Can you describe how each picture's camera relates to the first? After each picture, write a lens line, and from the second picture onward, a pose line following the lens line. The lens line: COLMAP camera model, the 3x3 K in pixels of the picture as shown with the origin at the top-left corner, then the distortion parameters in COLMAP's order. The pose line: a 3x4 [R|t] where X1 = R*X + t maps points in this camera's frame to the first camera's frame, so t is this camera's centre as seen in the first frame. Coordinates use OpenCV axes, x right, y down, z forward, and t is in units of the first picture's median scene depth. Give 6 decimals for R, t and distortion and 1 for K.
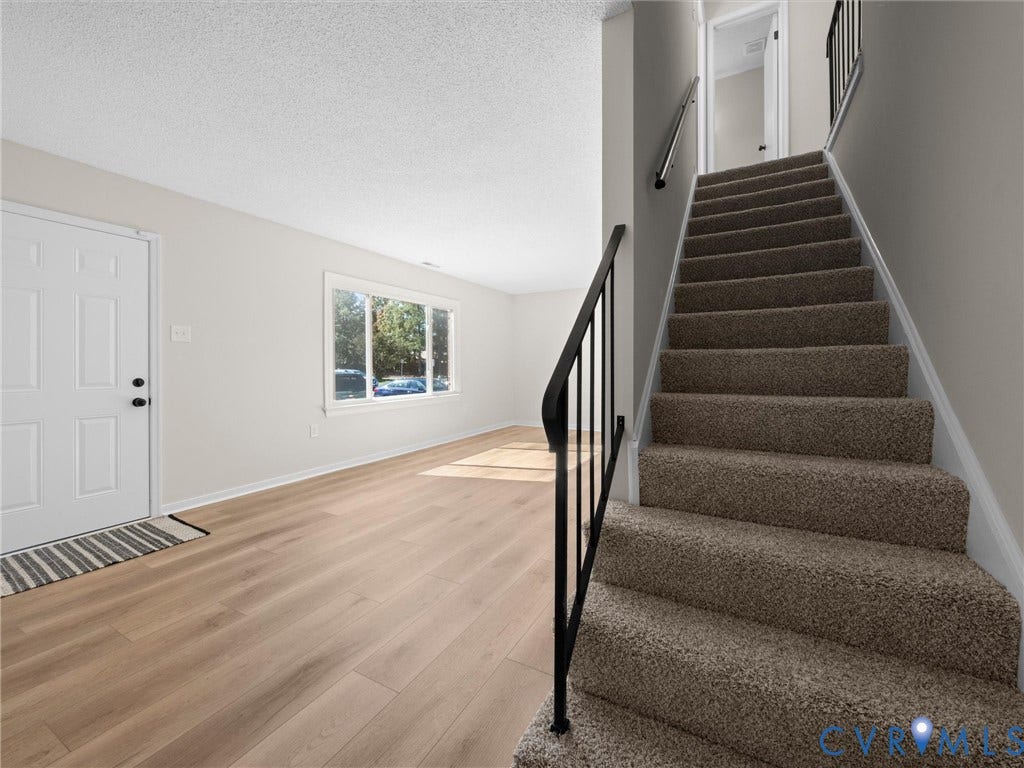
lens RADIAL K [[422.7, 0, 525.8], [0, 422.7, 374.9], [0, 0, 1]] dist [0.000565, -0.000312]
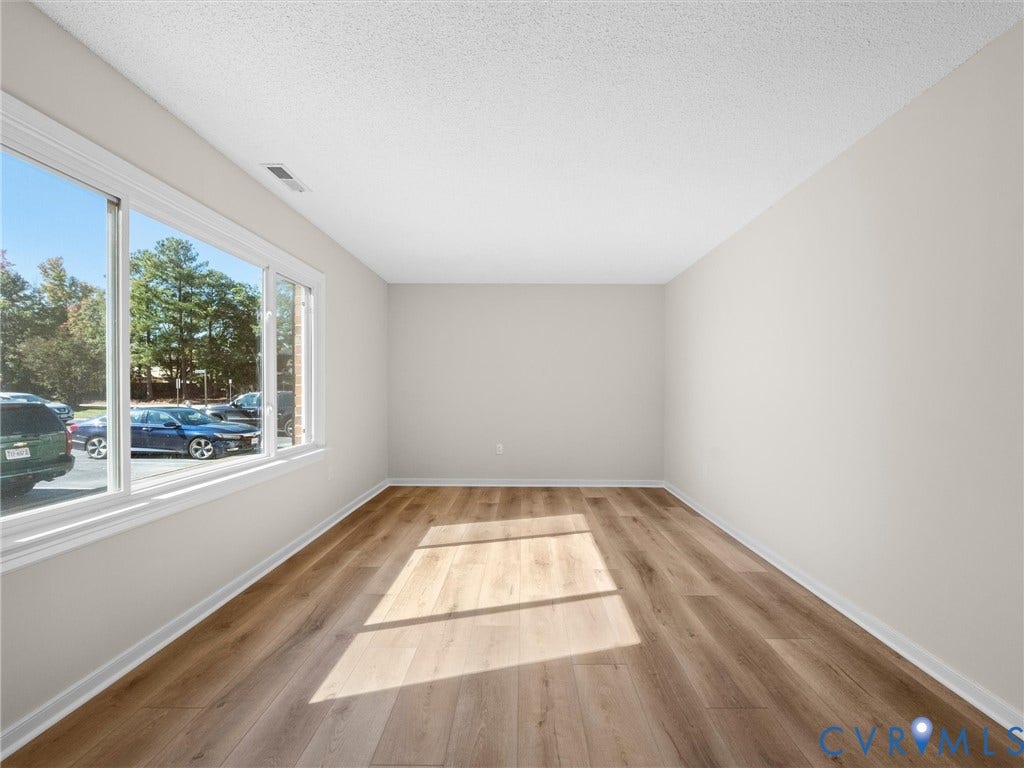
lens RADIAL K [[424.6, 0, 532.2], [0, 424.6, 394.6], [0, 0, 1]] dist [-0.002335, -0.000328]
pose [[0.878629, 0.001987, 0.477501, -0.378610], [0.001679, 0.999972, -0.007252, -0.037816], [-0.477502, 0.007174, 0.878601, 0.837685]]
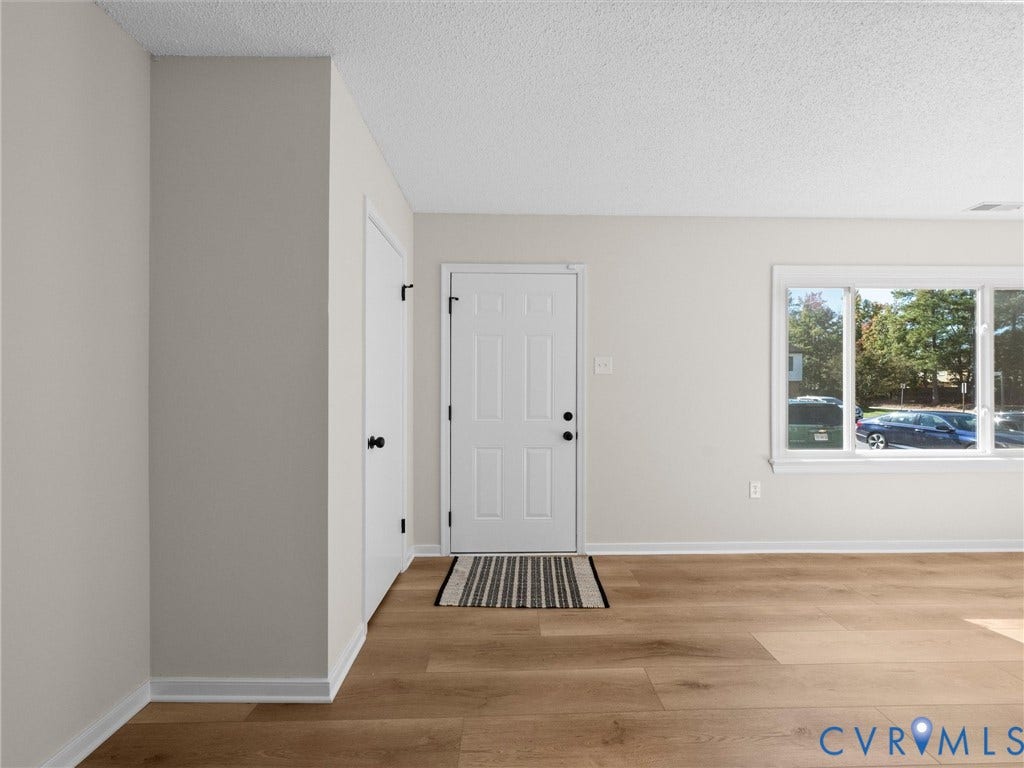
lens RADIAL K [[403.6, 0, 511.4], [0, 403.6, 392.2], [0, 0, 1]] dist [0.000134, 0.000192]
pose [[0.495430, 0.002127, -0.868645, -0.151000], [-0.018717, 0.999791, -0.008227, -0.029467], [0.868446, 0.020334, 0.495367, 0.410779]]
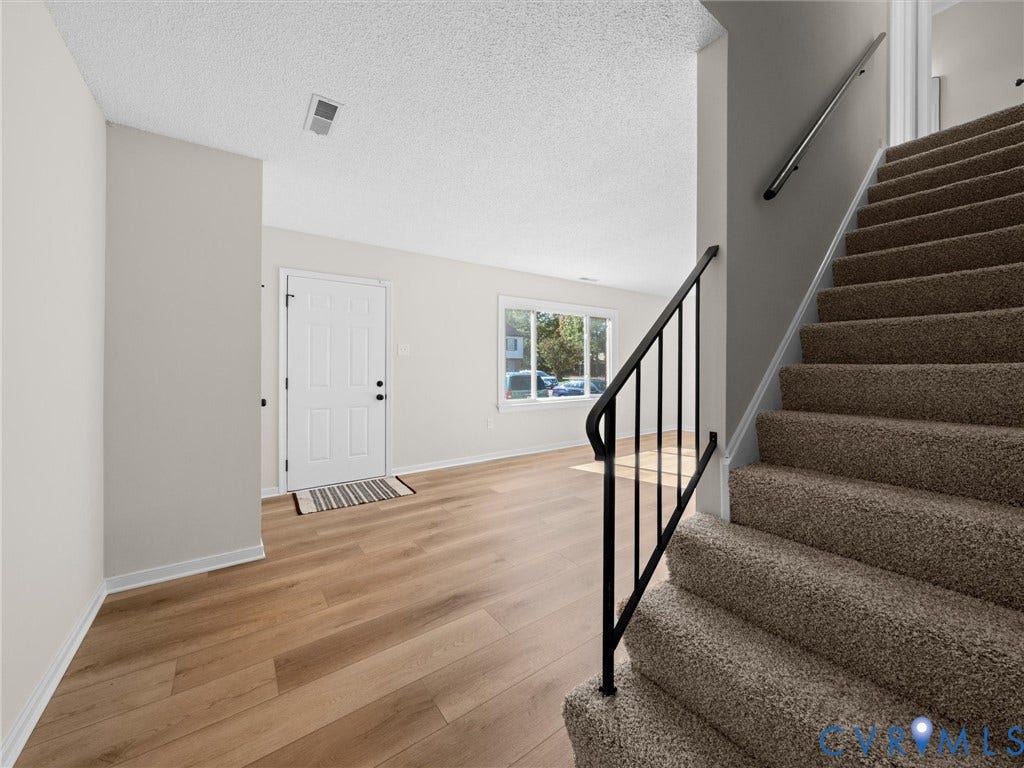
lens RADIAL K [[400.4, 0, 512.9], [0, 400.4, 377.7], [0, 0, 1]] dist [-0.001050, 0.000022]
pose [[0.897200, 0.013240, -0.441426, 0.114407], [-0.010297, 0.999906, 0.009062, -0.020525], [0.441504, -0.003585, 0.897252, -0.045213]]
